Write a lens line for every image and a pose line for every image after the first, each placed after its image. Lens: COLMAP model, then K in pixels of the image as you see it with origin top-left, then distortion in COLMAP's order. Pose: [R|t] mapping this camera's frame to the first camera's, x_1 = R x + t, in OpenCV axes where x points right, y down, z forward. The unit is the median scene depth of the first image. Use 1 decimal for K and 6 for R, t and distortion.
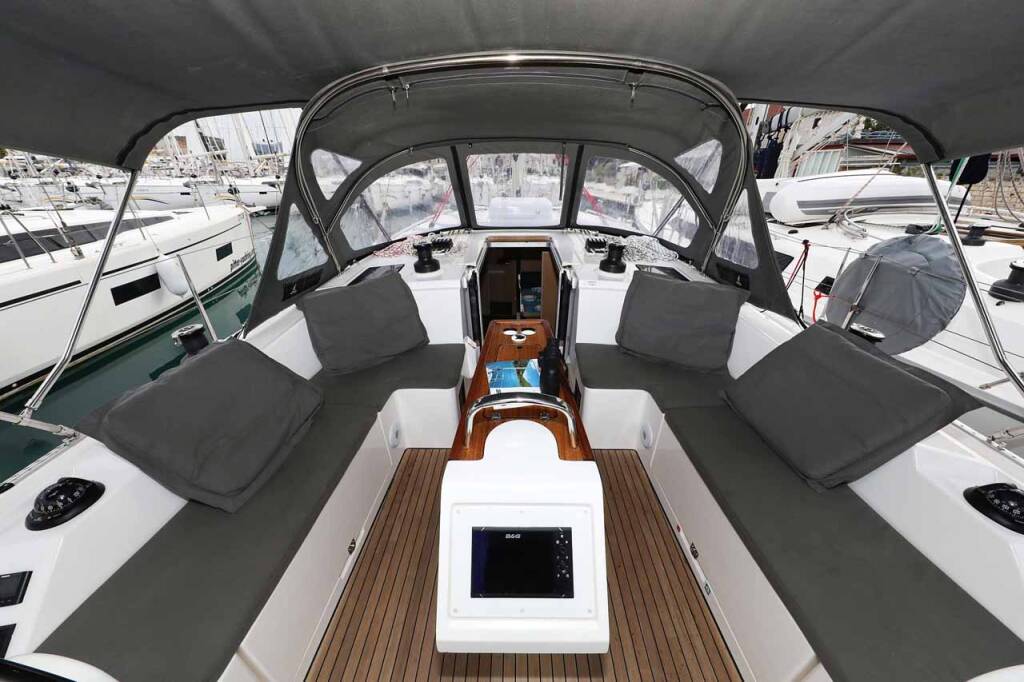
lens RADIAL K [[353.9, 0, 516.2], [0, 353.9, 331.2], [0, 0, 1]] dist [0.001052, -0.000058]
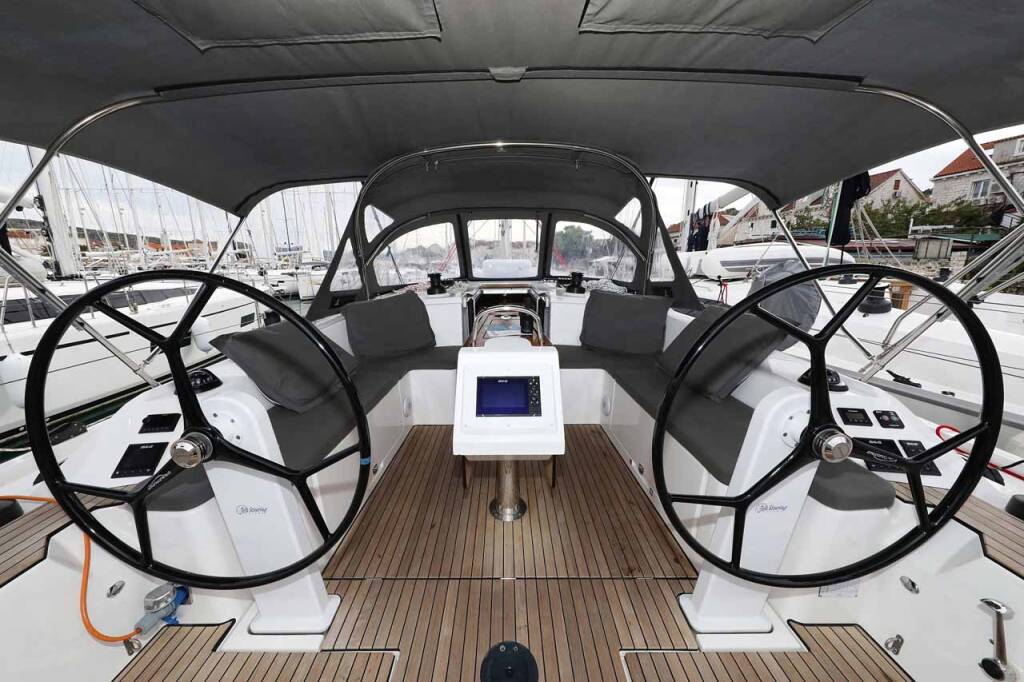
lens RADIAL K [[353.9, 0, 504.7], [0, 353.9, 350.1], [0, 0, 1]] dist [0.001052, -0.000058]
pose [[0.999974, 0.002619, 0.006713, -0.004499], [-0.000982, 0.972459, -0.233073, 0.363728], [-0.007138, 0.233060, 0.972436, -0.260124]]
